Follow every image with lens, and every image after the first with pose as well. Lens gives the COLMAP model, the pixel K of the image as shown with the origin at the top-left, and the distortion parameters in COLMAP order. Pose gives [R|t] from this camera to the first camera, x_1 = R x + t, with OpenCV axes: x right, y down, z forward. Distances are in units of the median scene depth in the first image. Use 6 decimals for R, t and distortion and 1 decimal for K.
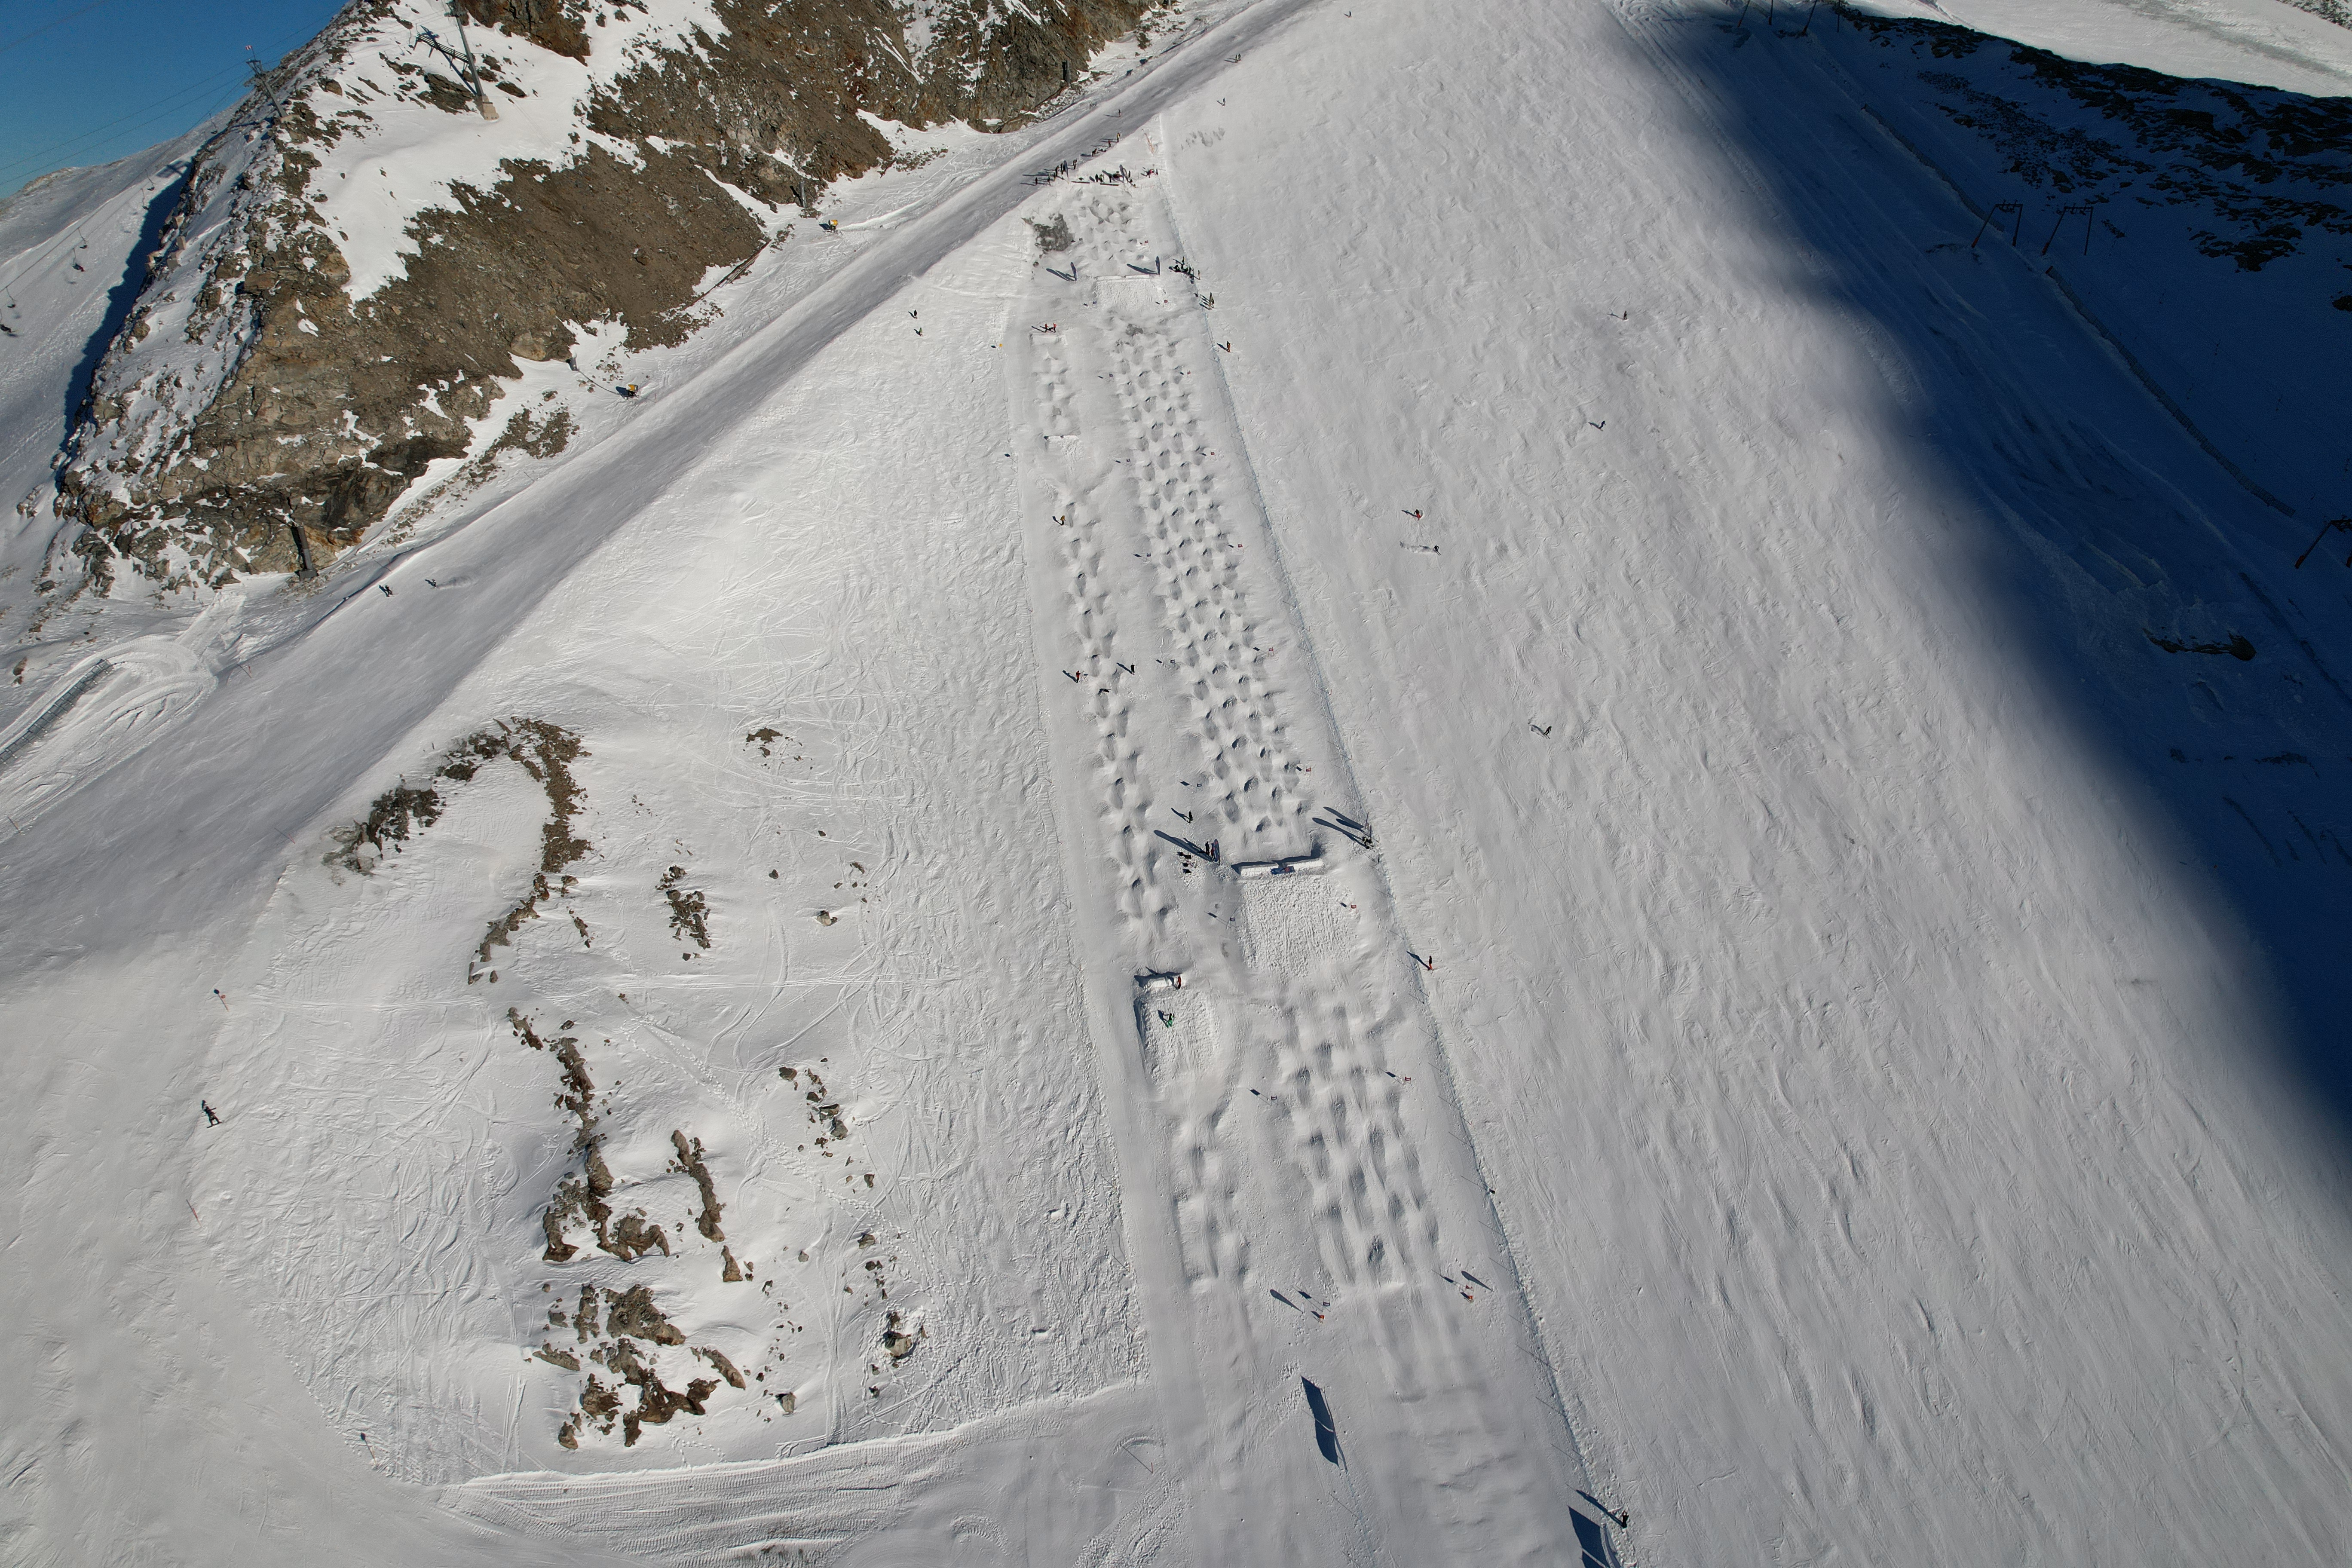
lens RADIAL K [[1518.3, 0, 1191.8], [0, 1518.3, 794.2], [0, 0, 1]] dist [-0.082533, 0.075236]
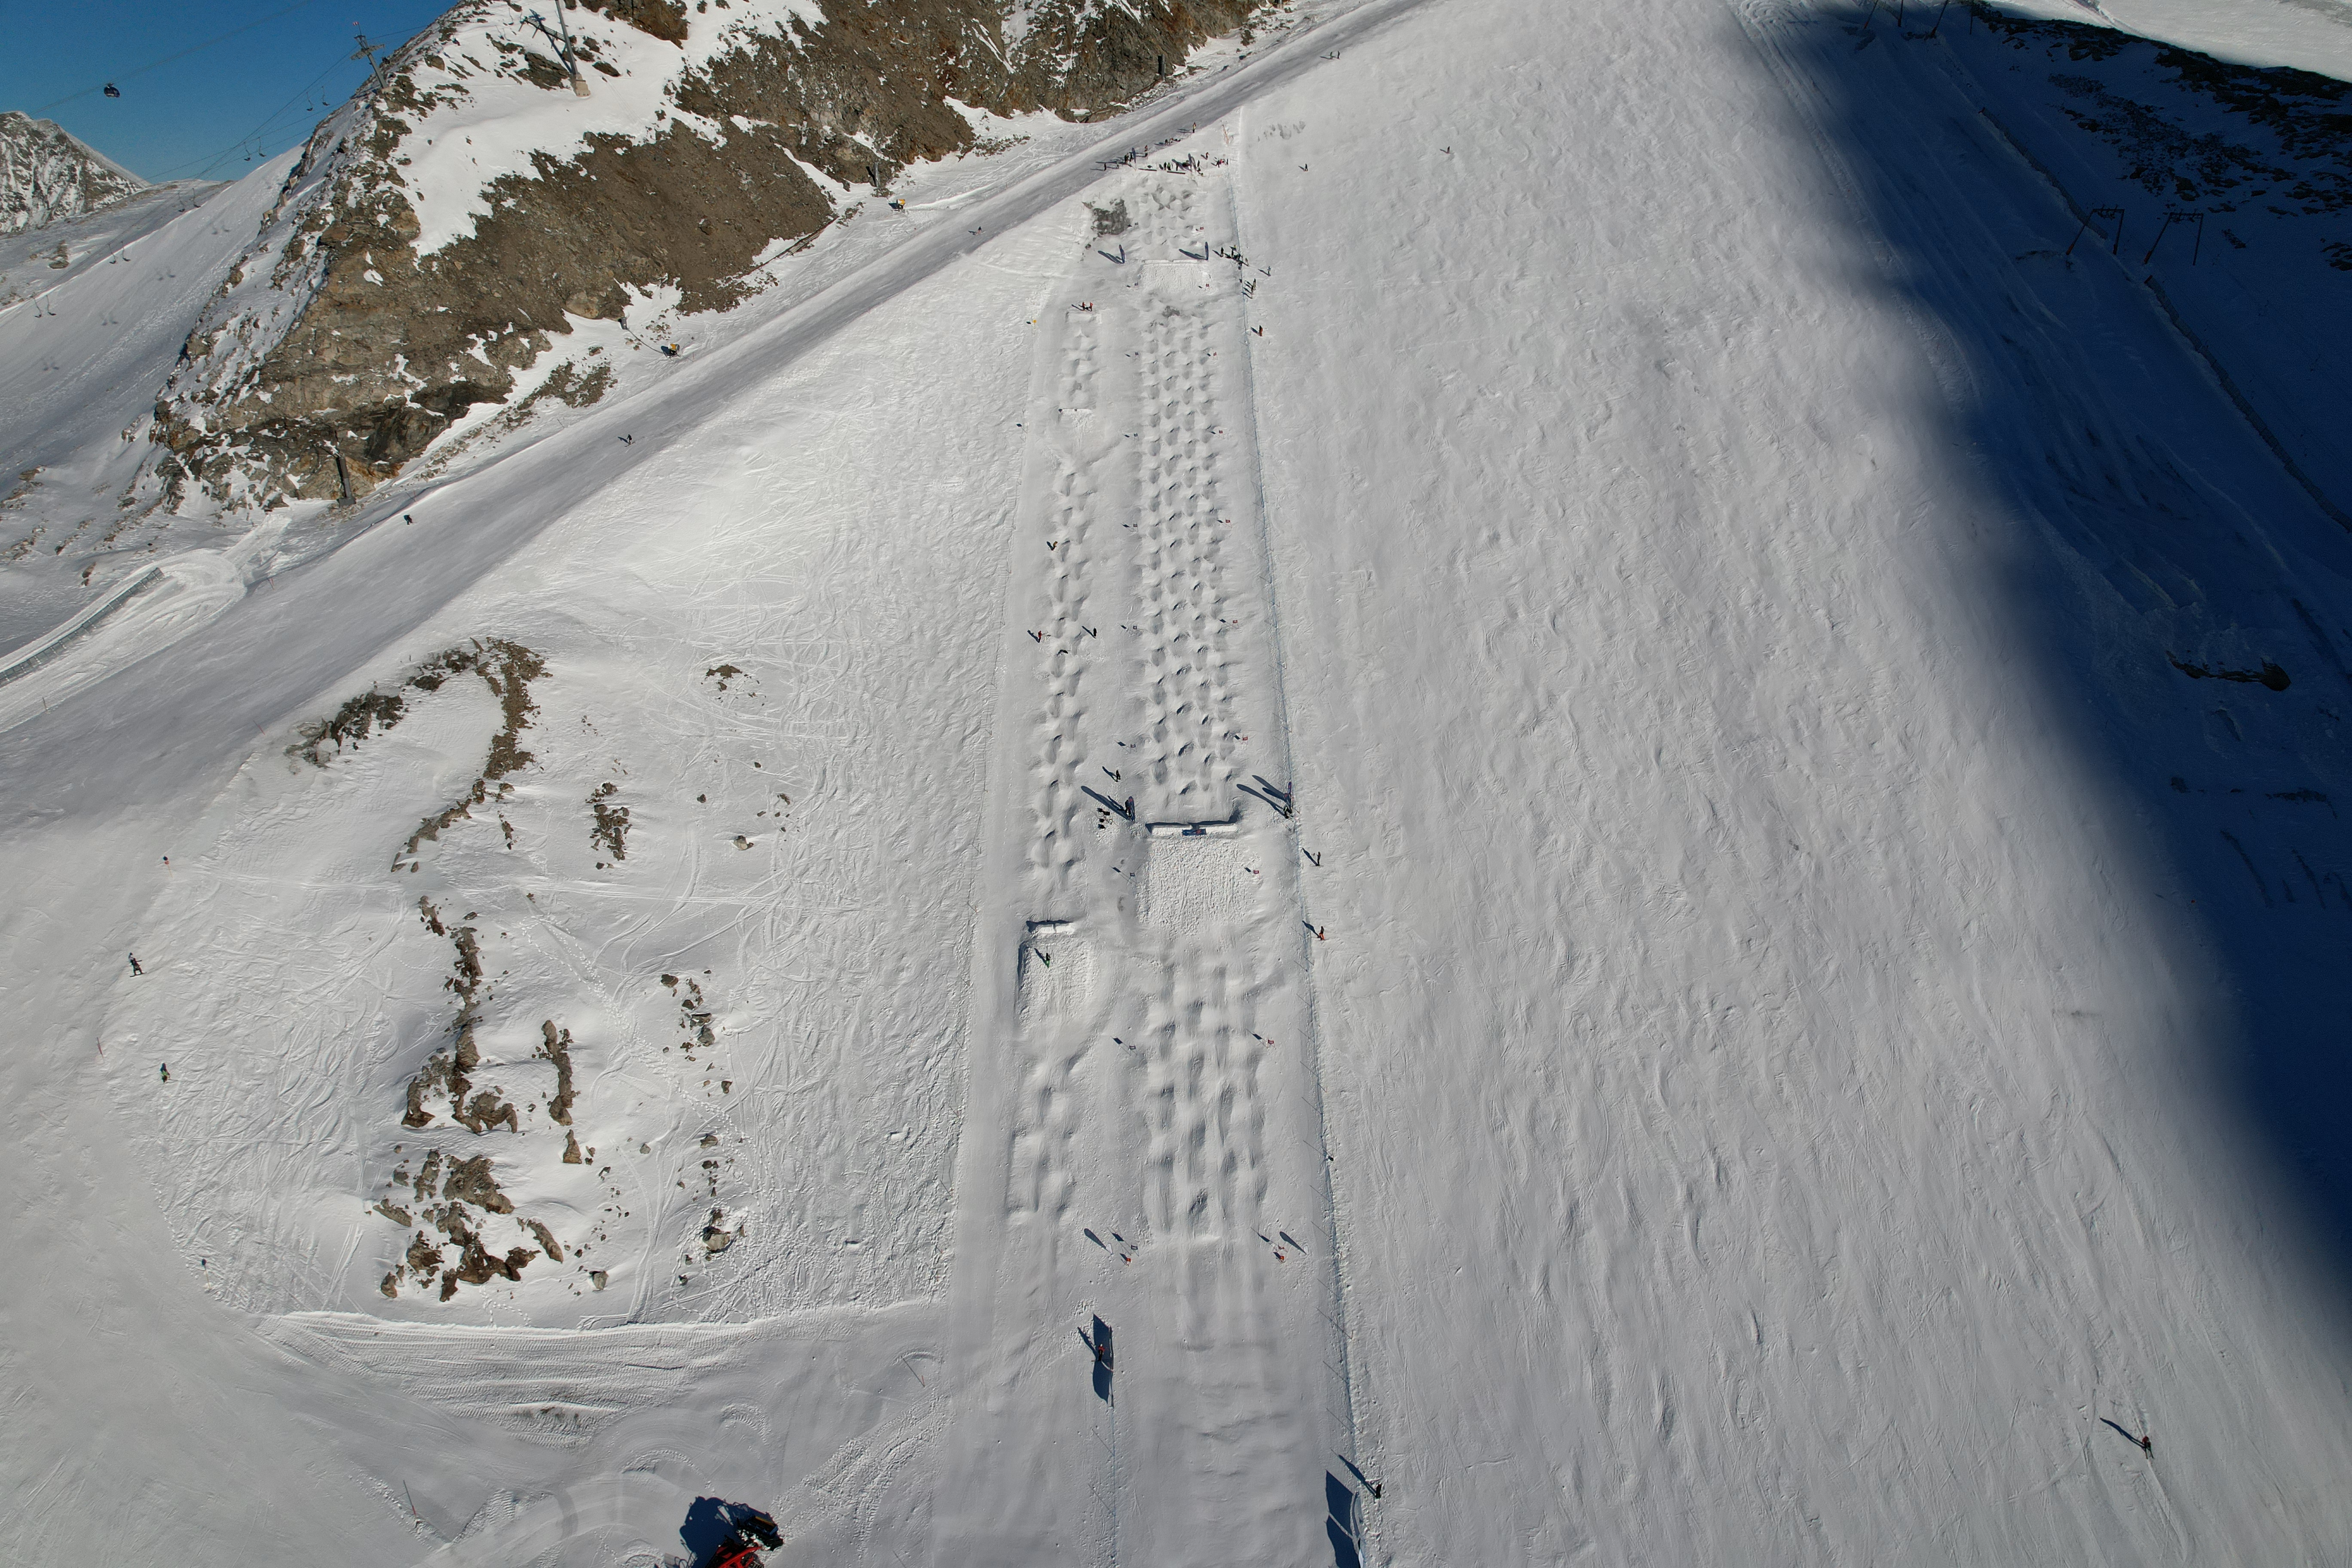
lens RADIAL K [[1518.3, 0, 1191.8], [0, 1518.3, 794.2], [0, 0, 1]] dist [-0.082533, 0.075236]
pose [[0.990460, 0.068445, -0.119600, 0.162682], [-0.069803, 0.997535, -0.007197, 0.029841], [0.118812, 0.015477, 0.992796, 0.001359]]
